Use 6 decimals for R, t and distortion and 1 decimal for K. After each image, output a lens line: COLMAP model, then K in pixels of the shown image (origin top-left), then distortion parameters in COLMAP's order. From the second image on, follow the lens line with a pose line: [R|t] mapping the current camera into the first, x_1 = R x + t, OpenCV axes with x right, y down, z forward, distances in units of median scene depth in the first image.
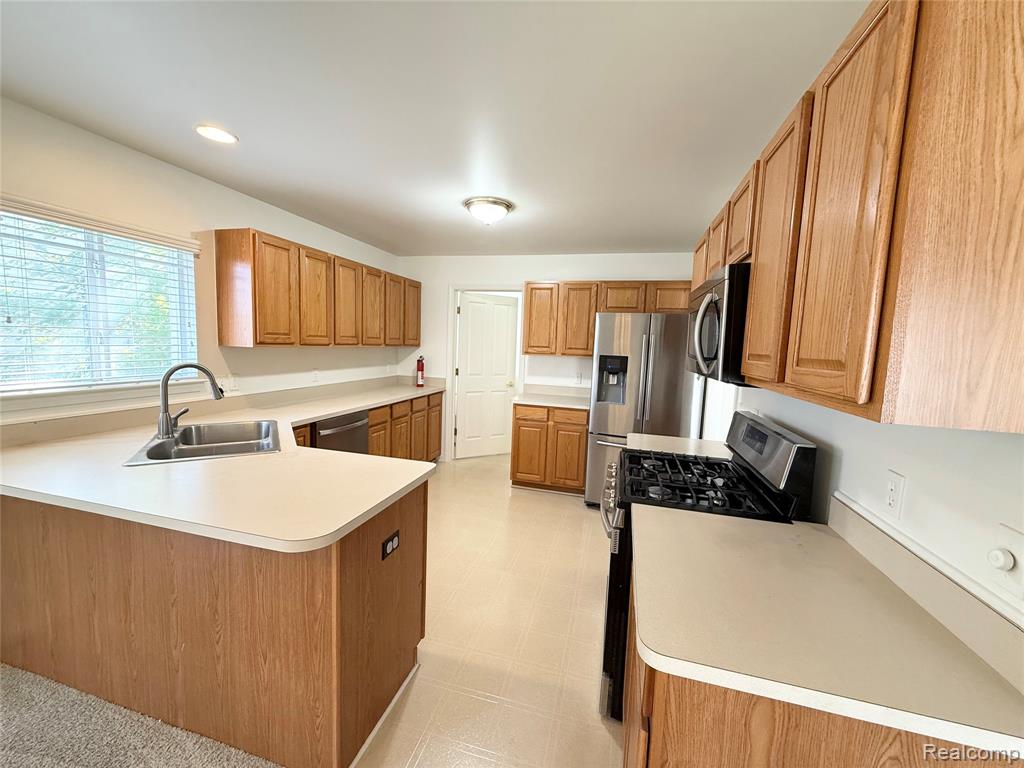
lens RADIAL K [[409.0, 0, 509.9], [0, 409.0, 383.3], [0, 0, 1]] dist [0.001031, 0.000296]
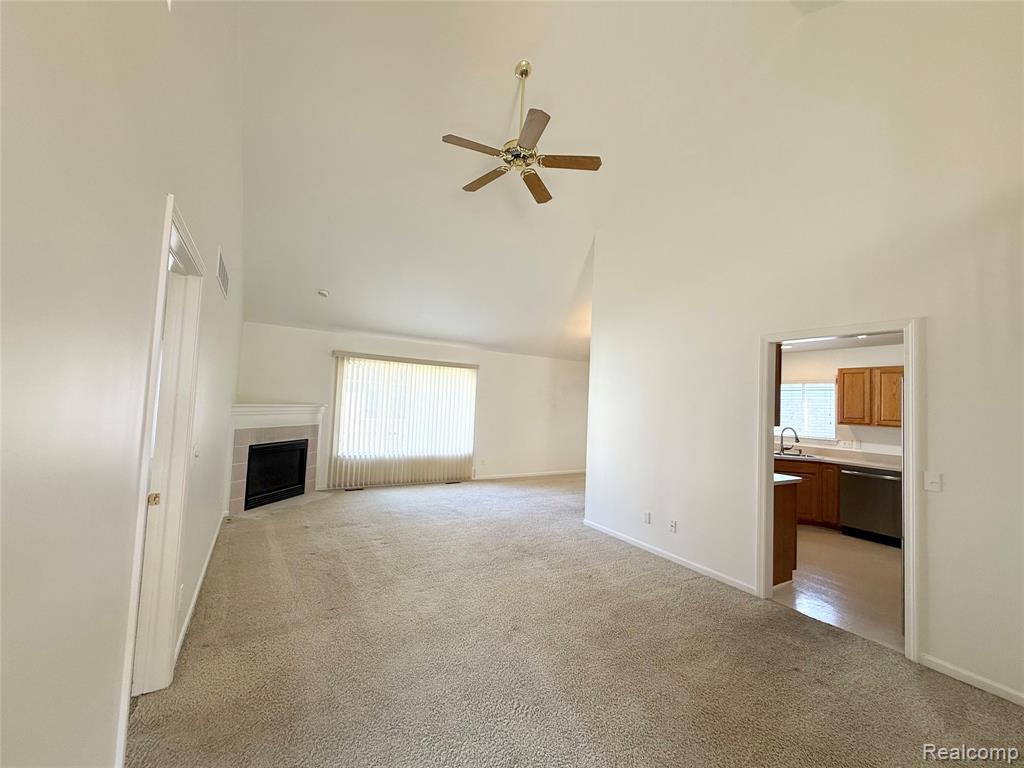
lens RADIAL K [[409.0, 0, 509.9], [0, 409.0, 383.3], [0, 0, 1]] dist [0.001031, 0.000296]
pose [[-0.687388, -0.103493, -0.718879, 1.799897], [-0.139469, 0.990184, -0.009192, -0.040874], [0.712774, 0.093943, -0.695074, 1.113905]]
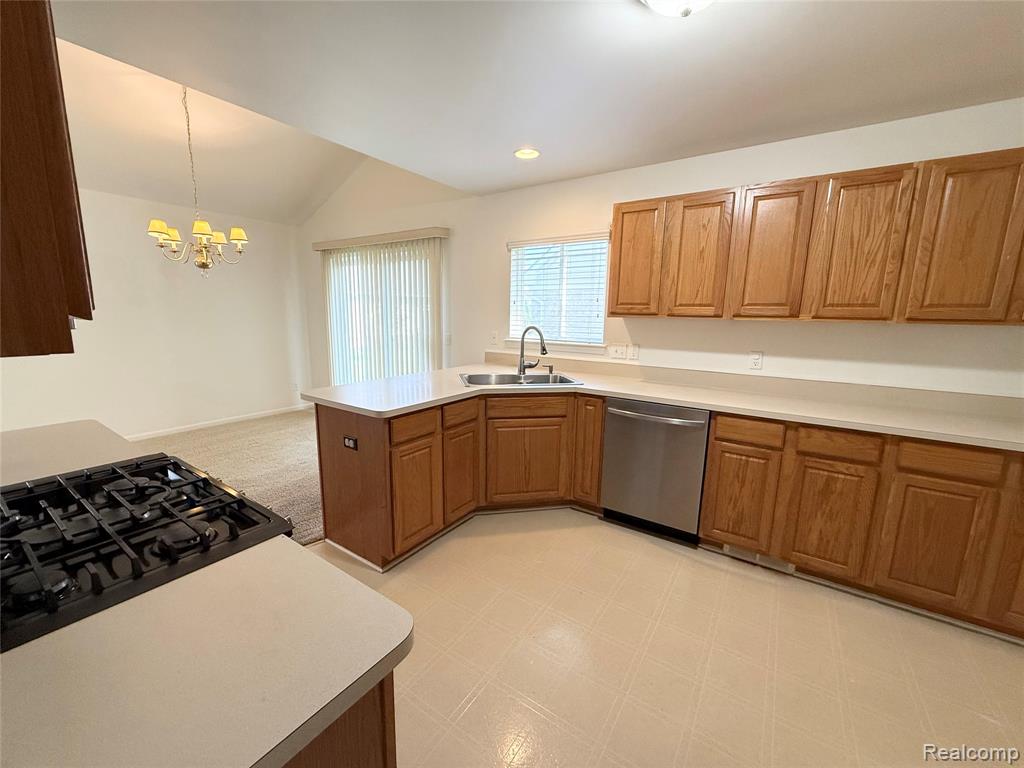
lens RADIAL K [[409.0, 0, 509.9], [0, 409.0, 383.3], [0, 0, 1]] dist [0.001031, 0.000296]
pose [[-0.319711, 0.120514, -0.939820, 0.441862], [-0.120777, 0.978604, 0.166573, -0.059992], [0.939786, 0.166764, -0.298315, 0.999618]]
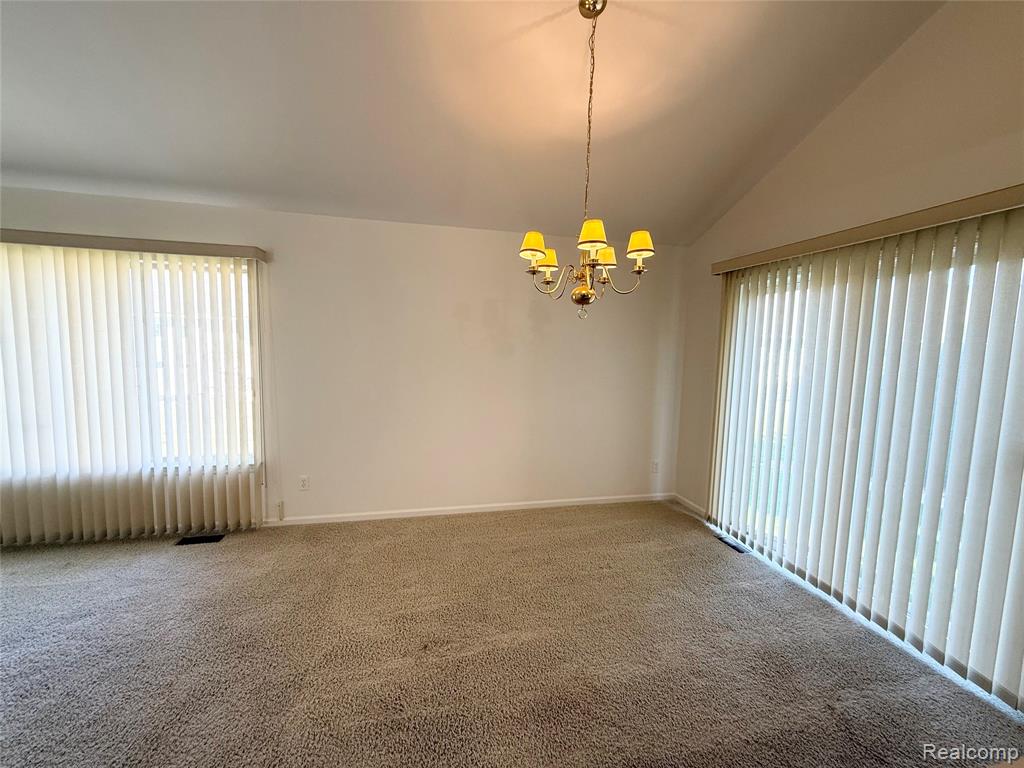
lens RADIAL K [[409.0, 0, 509.9], [0, 409.0, 383.3], [0, 0, 1]] dist [0.001031, 0.000296]
pose [[-0.876505, -0.013876, -0.481192, 0.059014], [-0.102815, 0.981916, 0.158964, -0.046864], [0.470285, 0.188806, -0.862081, 0.393429]]
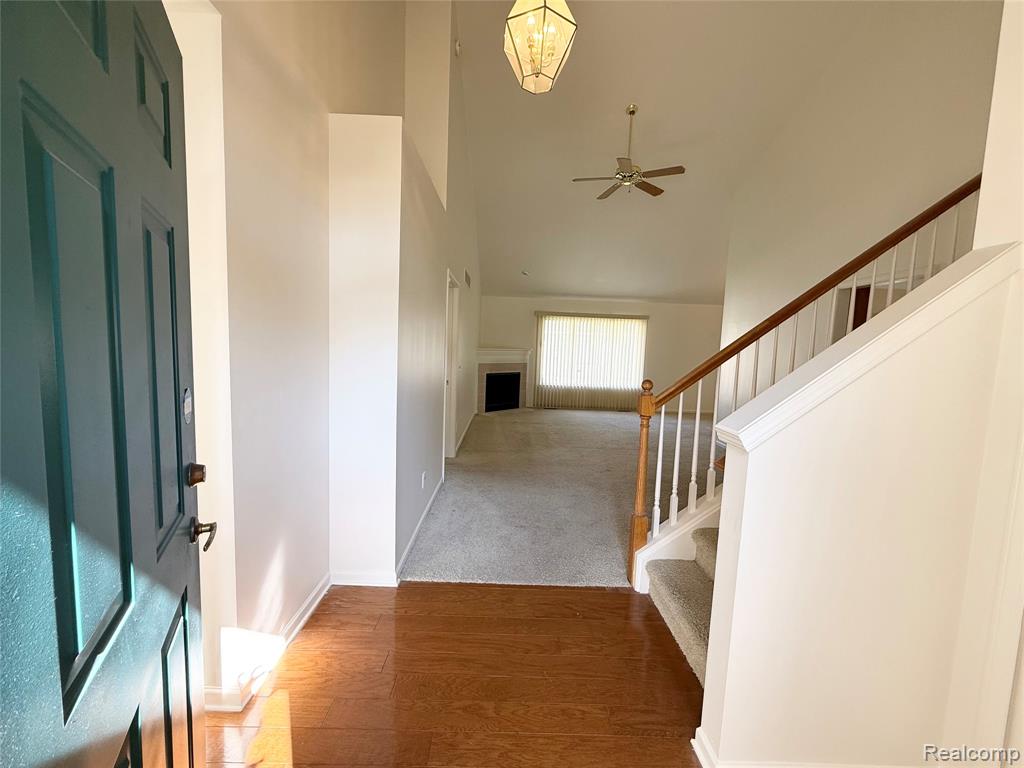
lens RADIAL K [[409.0, 0, 509.9], [0, 409.0, 383.3], [0, 0, 1]] dist [0.001031, 0.000296]
pose [[-0.960178, -0.049314, -0.275002, 1.906484], [-0.099979, 0.979766, 0.173385, -0.084630], [0.260888, 0.193975, -0.945680, 1.877958]]
